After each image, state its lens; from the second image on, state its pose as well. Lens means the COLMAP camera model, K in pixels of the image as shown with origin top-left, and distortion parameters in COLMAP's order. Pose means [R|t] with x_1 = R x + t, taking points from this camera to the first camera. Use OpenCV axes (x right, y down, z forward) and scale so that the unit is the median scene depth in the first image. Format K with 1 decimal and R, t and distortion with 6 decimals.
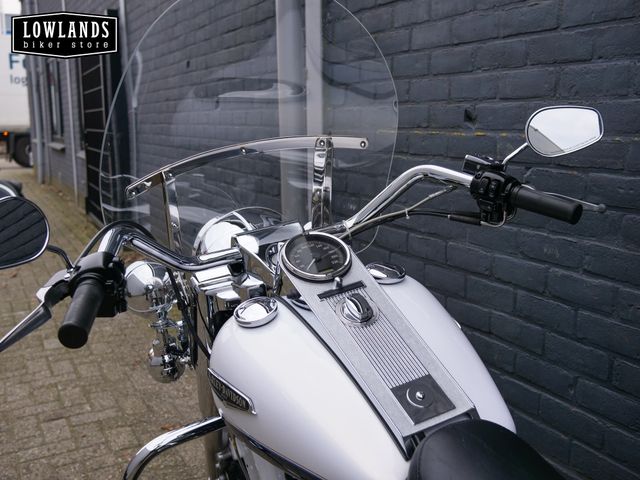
lens RADIAL K [[732.1, 0, 319.1], [0, 732.1, 235.0], [0, 0, 1]] dist [-0.001892, 0.000000]
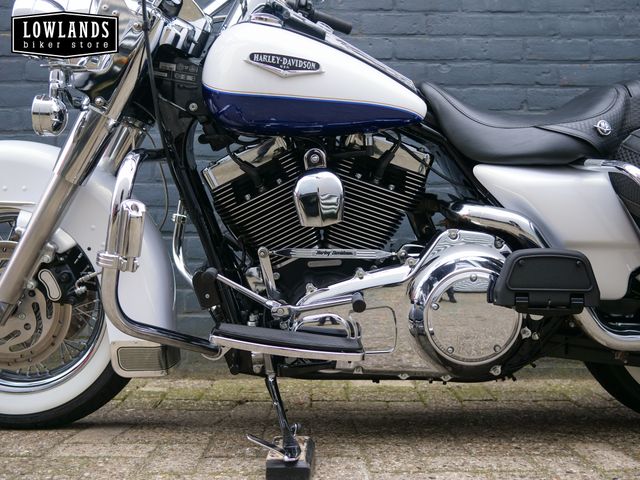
lens RADIAL K [[732.1, 0, 323.0], [0, 732.1, 239.6], [0, 0, 1]] dist [-0.001892, 0.000000]
pose [[0.413003, 0.054891, 0.909074, -0.819964], [0.138995, 0.982689, -0.122483, 0.450239], [-0.900060, 0.176943, 0.398224, 0.327744]]
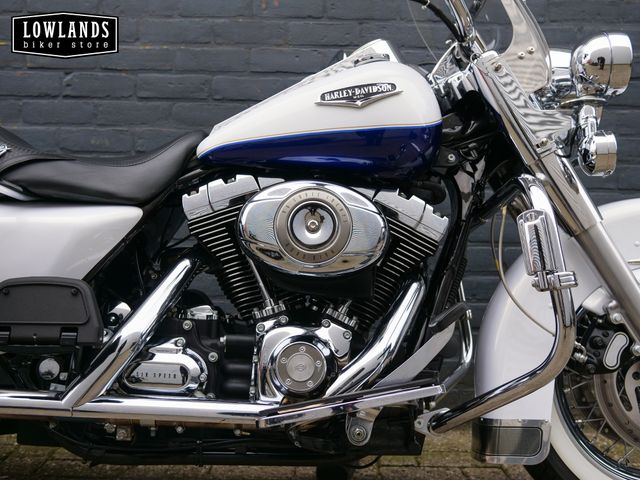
lens RADIAL K [[732.1, 0, 323.4], [0, 732.1, 237.7], [0, 0, 1]] dist [-0.001892, 0.000000]
pose [[0.421057, 0.022934, 0.906744, -0.638930], [0.125031, 0.988670, -0.083065, 0.339864], [-0.898375, 0.148346, 0.413419, 0.224029]]
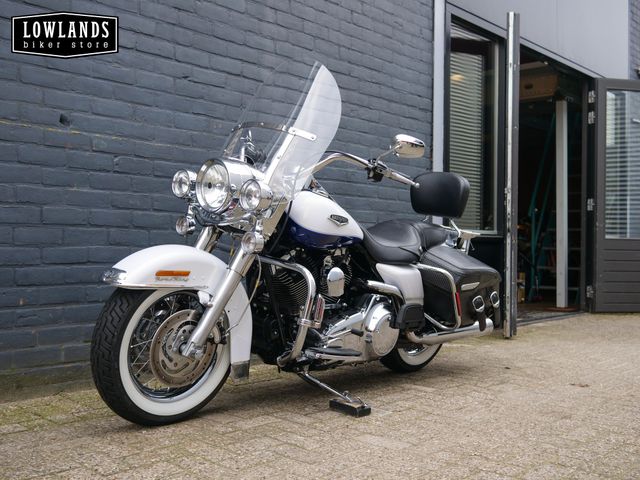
lens RADIAL K [[732.1, 0, 319.3], [0, 732.1, 237.8], [0, 0, 1]] dist [-0.001892, 0.000000]
pose [[-0.391535, 0.017501, 0.919997, -1.667994], [0.138644, 0.989527, 0.040181, 0.108093], [-0.909658, 0.143284, -0.389861, 1.396081]]
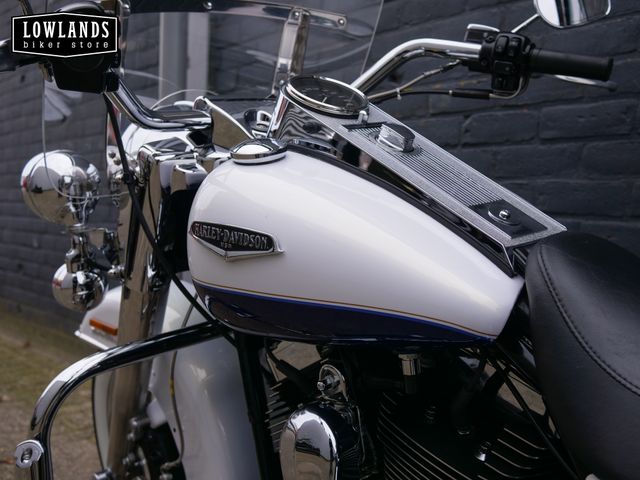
lens RADIAL K [[732.1, 0, 318.1], [0, 732.1, 236.3], [0, 0, 1]] dist [-0.001892, 0.000000]
pose [[0.965643, 0.036541, 0.257290, -0.153592], [-0.002951, 0.991543, -0.129749, 0.204730], [-0.259855, 0.124532, 0.957584, 0.177177]]
